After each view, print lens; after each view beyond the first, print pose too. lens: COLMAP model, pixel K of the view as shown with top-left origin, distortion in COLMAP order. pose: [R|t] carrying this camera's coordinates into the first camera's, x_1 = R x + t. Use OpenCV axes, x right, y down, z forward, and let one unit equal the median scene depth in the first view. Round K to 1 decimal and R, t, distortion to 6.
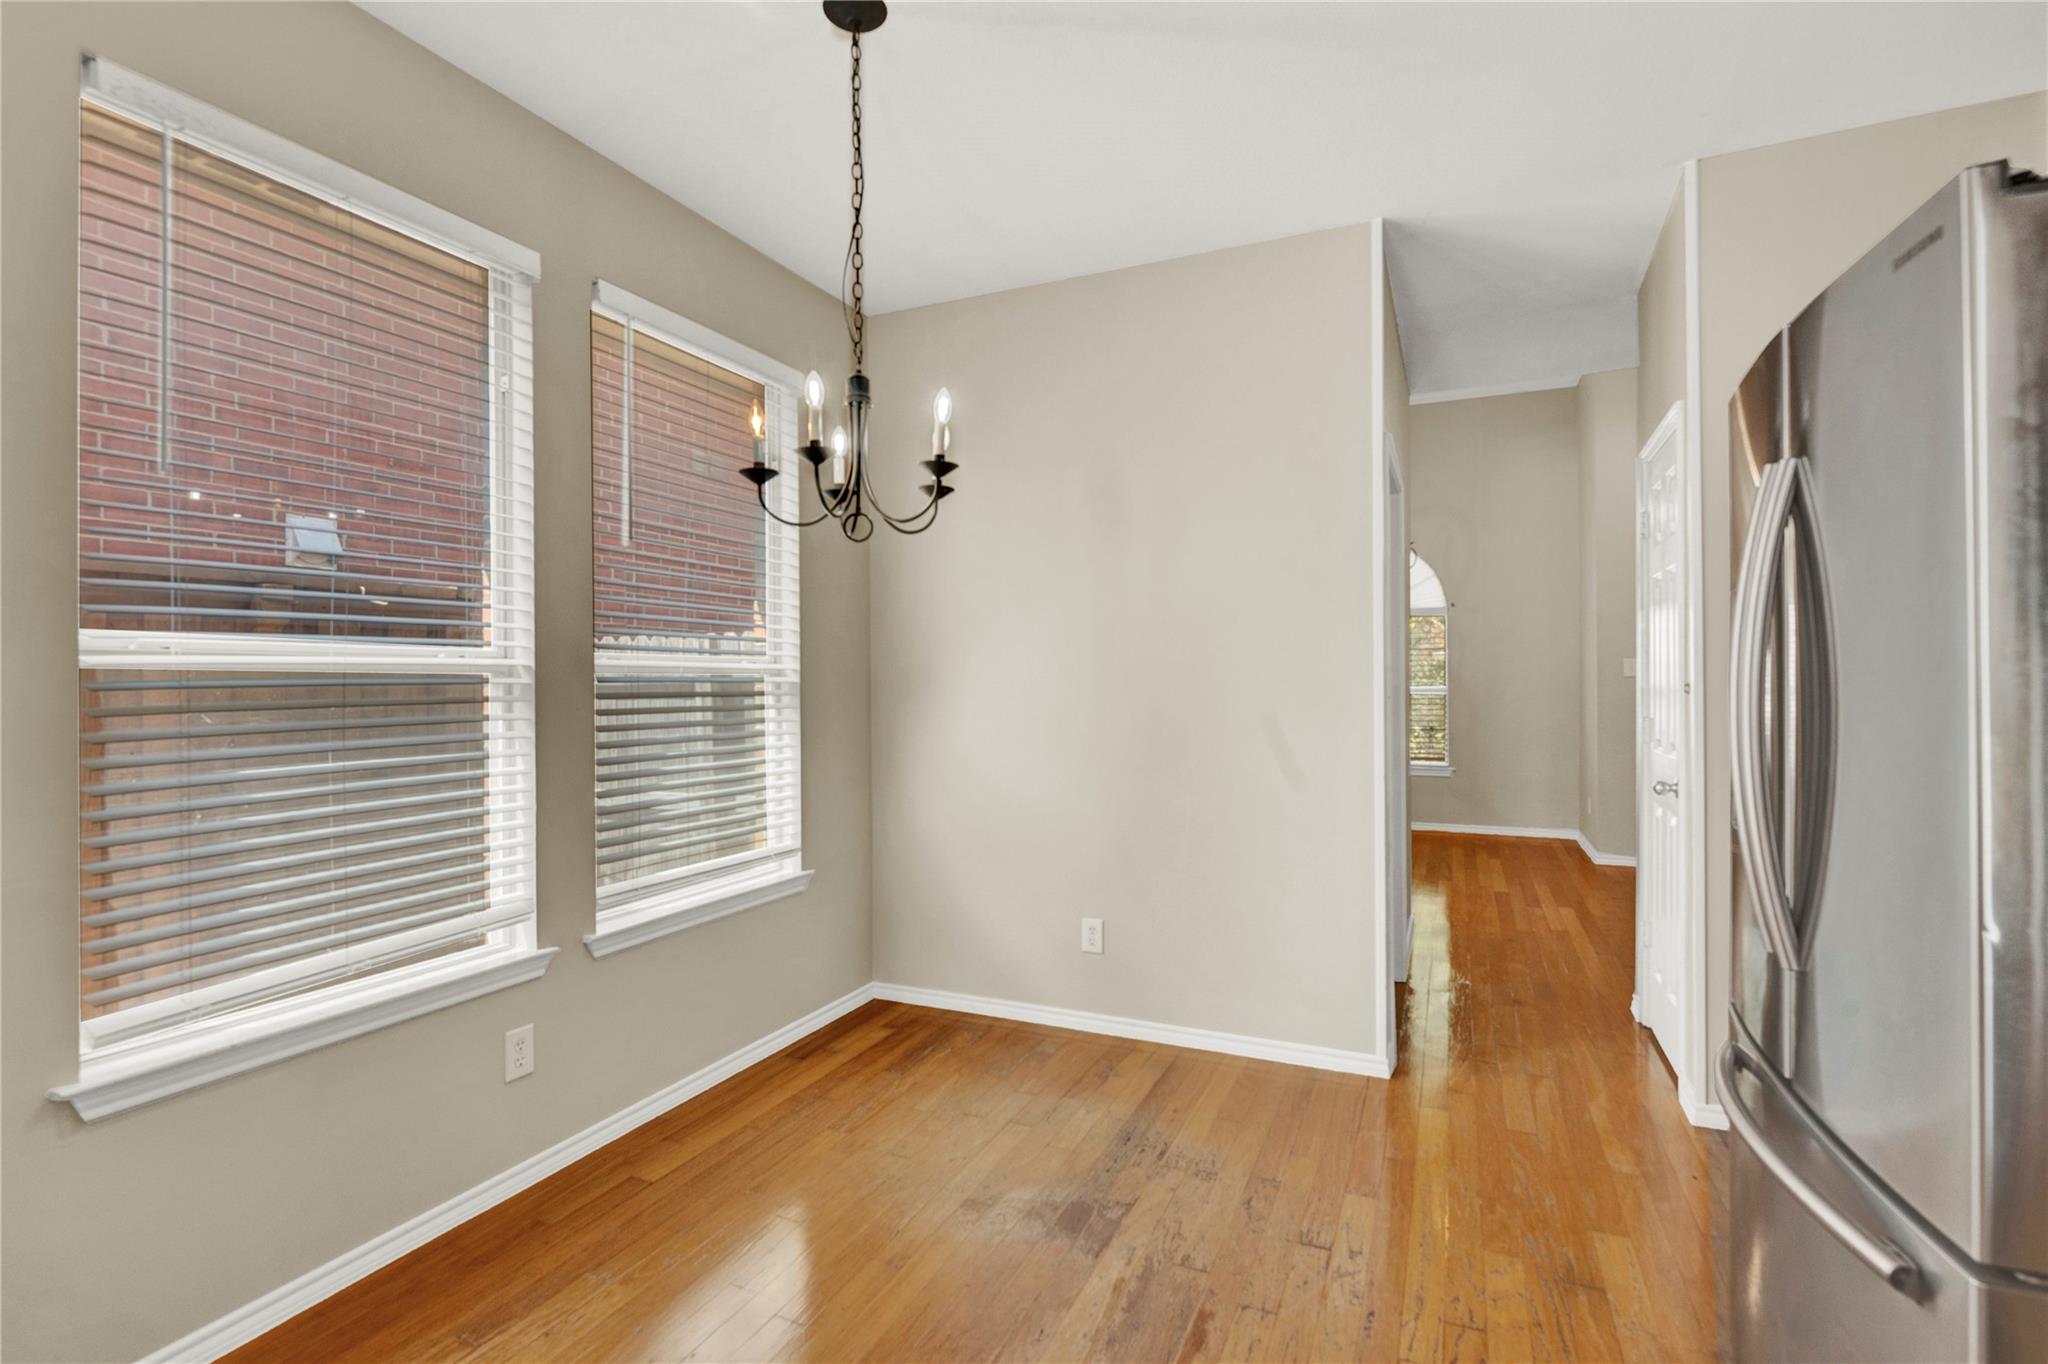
lens RADIAL K [[956.5, 0, 1020.1], [0, 956.5, 684.5], [0, 0, 1]] dist [0.016064, -0.014746]
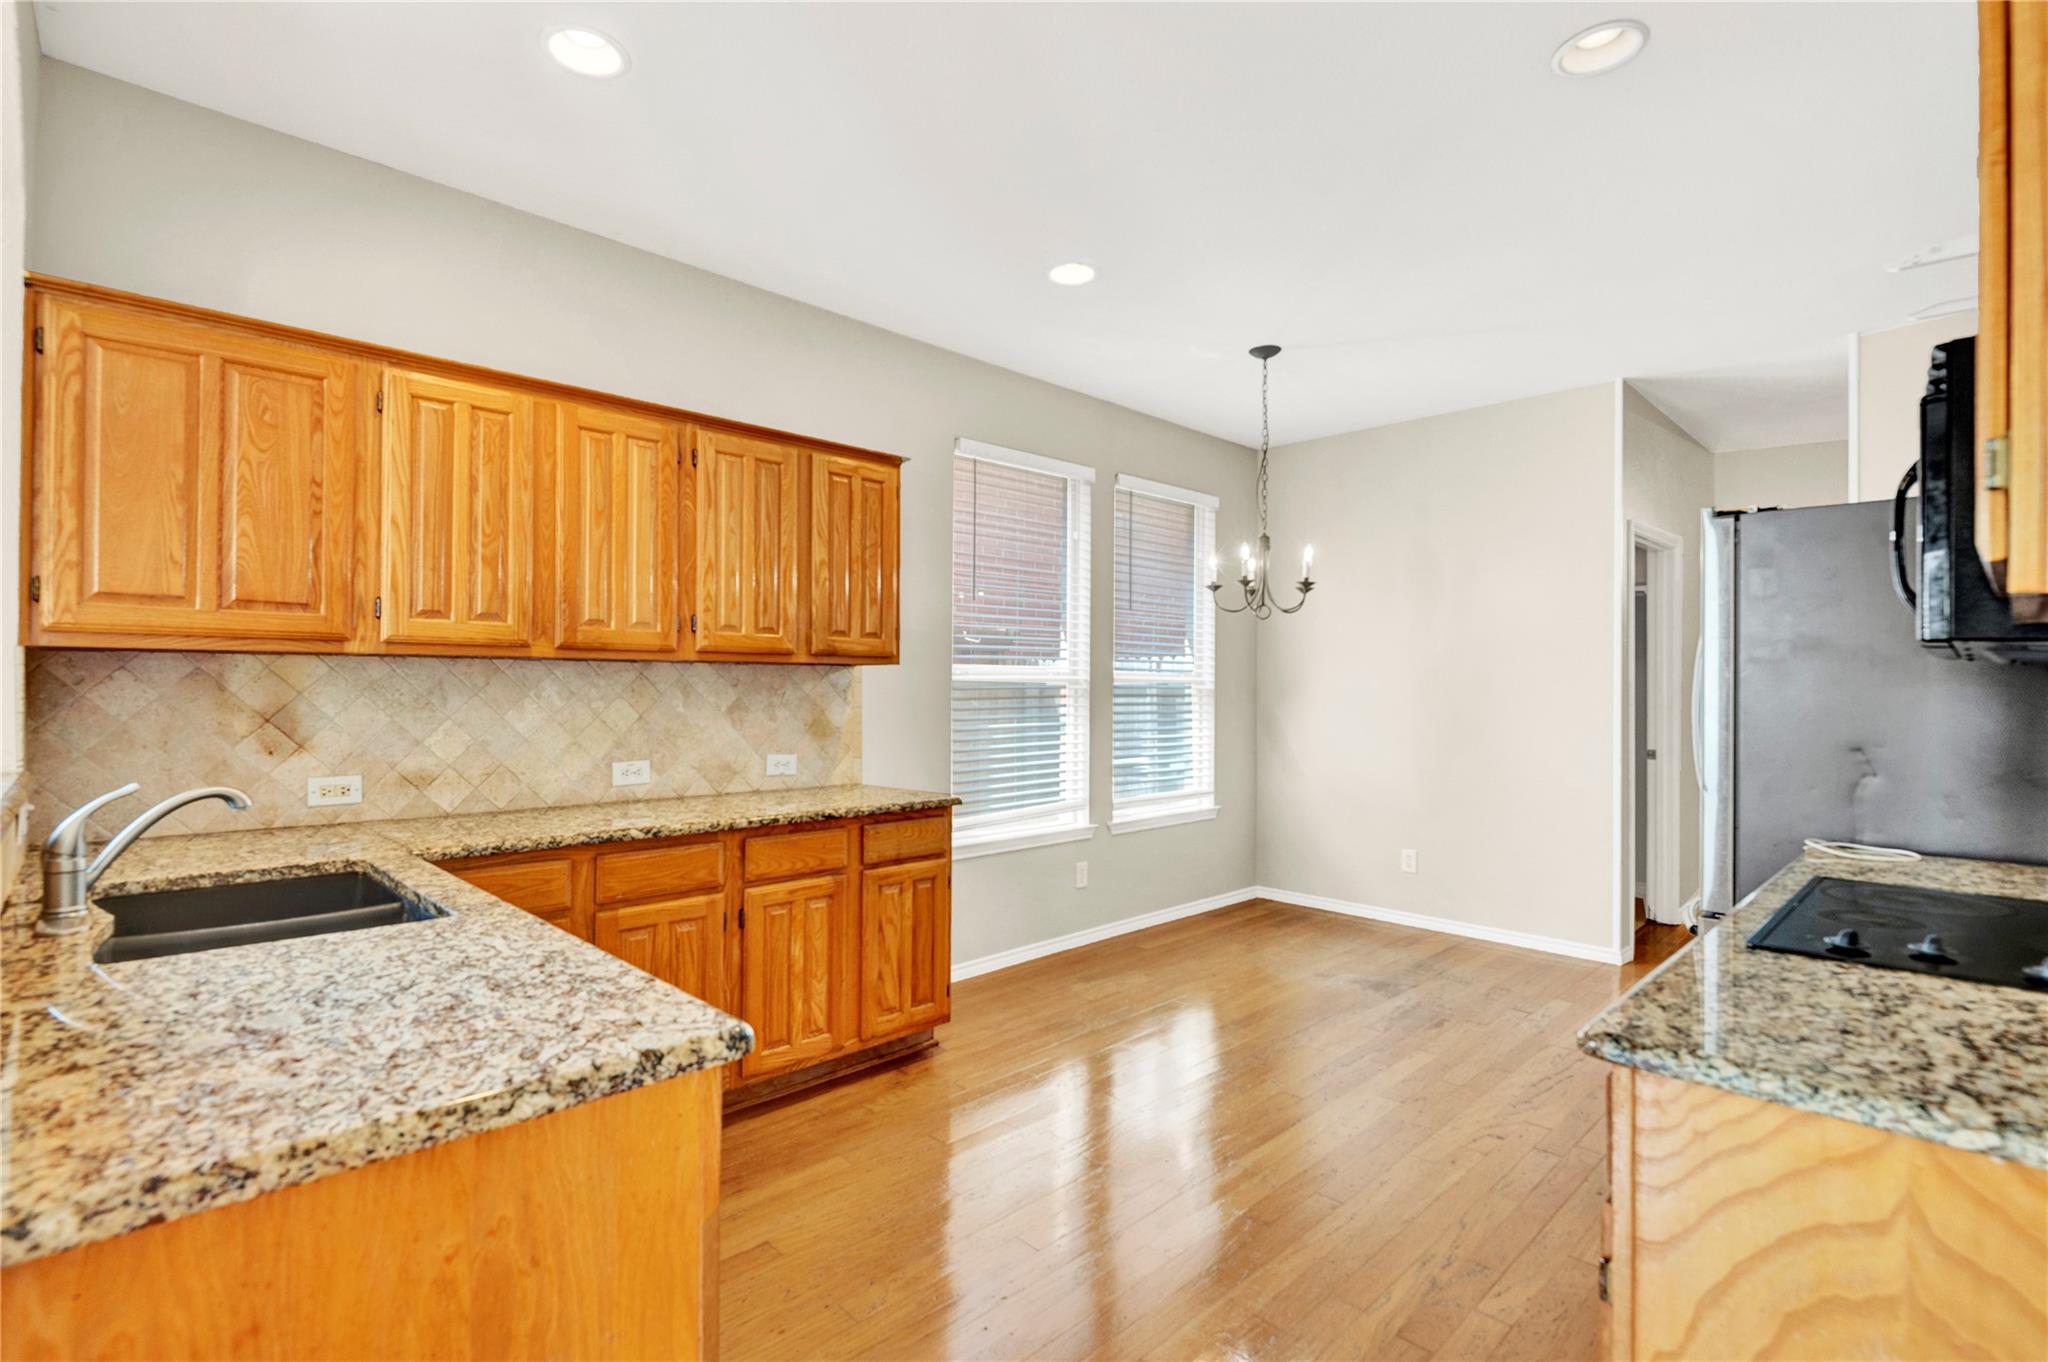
lens RADIAL K [[956.5, 0, 1020.1], [0, 956.5, 683.5], [0, 0, 1]] dist [0.016064, -0.014746]
pose [[0.933231, 0.010257, -0.359130, 0.058912], [-0.011513, 0.999933, -0.001357, -0.006578], [0.359092, 0.005401, 0.933287, -0.810347]]
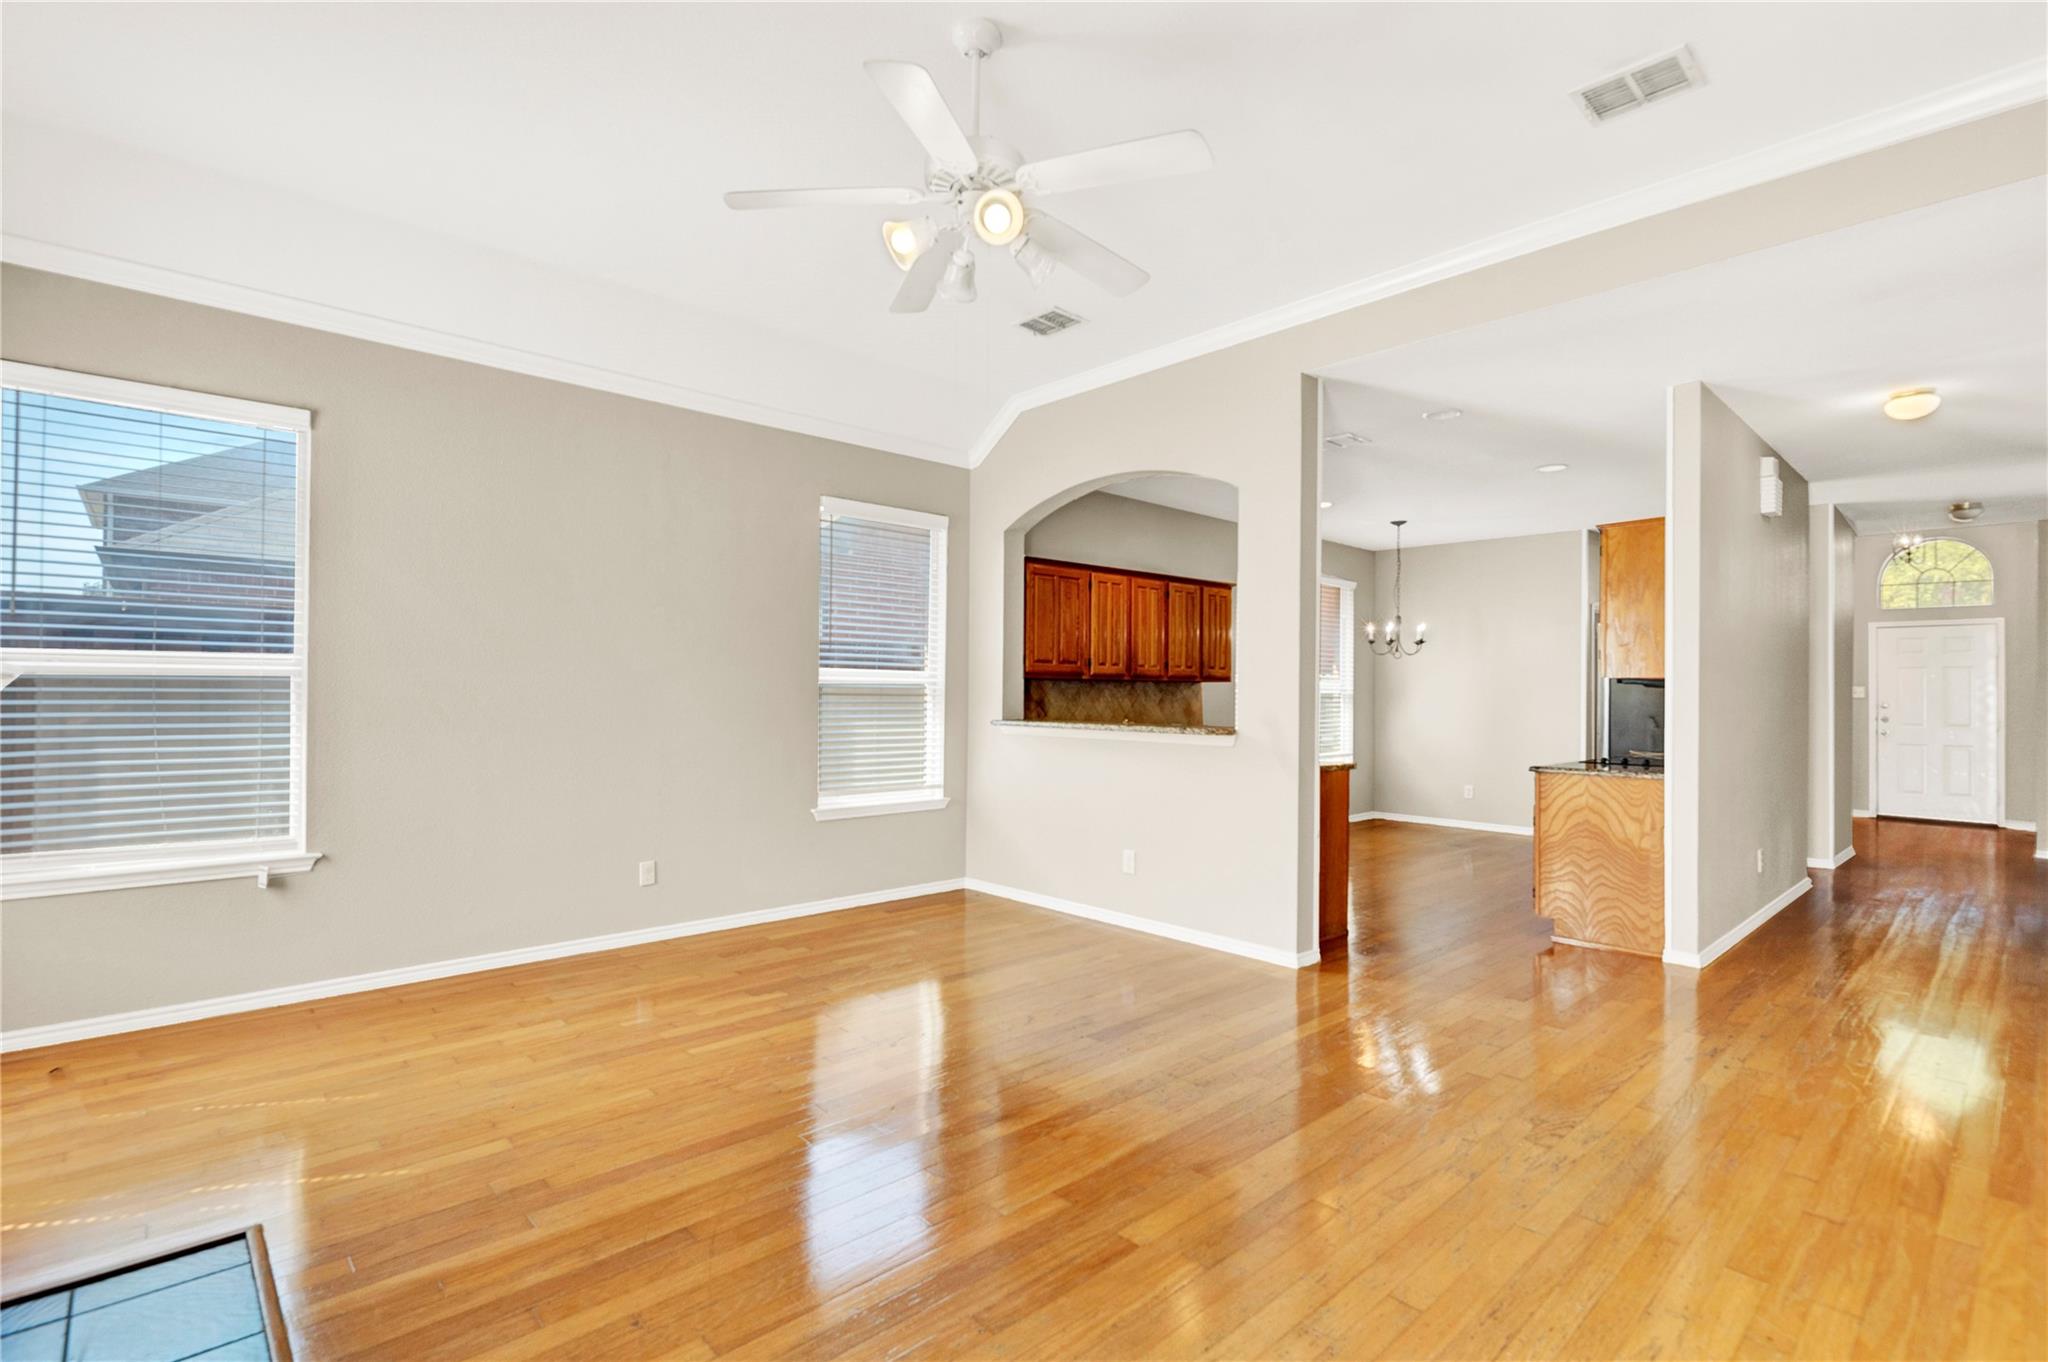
lens RADIAL K [[956.5, 0, 1020.1], [0, 956.5, 683.5], [0, 0, 1]] dist [0.016064, -0.014746]
pose [[0.922607, 0.011404, -0.385574, -0.061892], [-0.015123, 0.999864, -0.006614, 0.000204], [0.385446, 0.011933, 0.922653, -2.495198]]
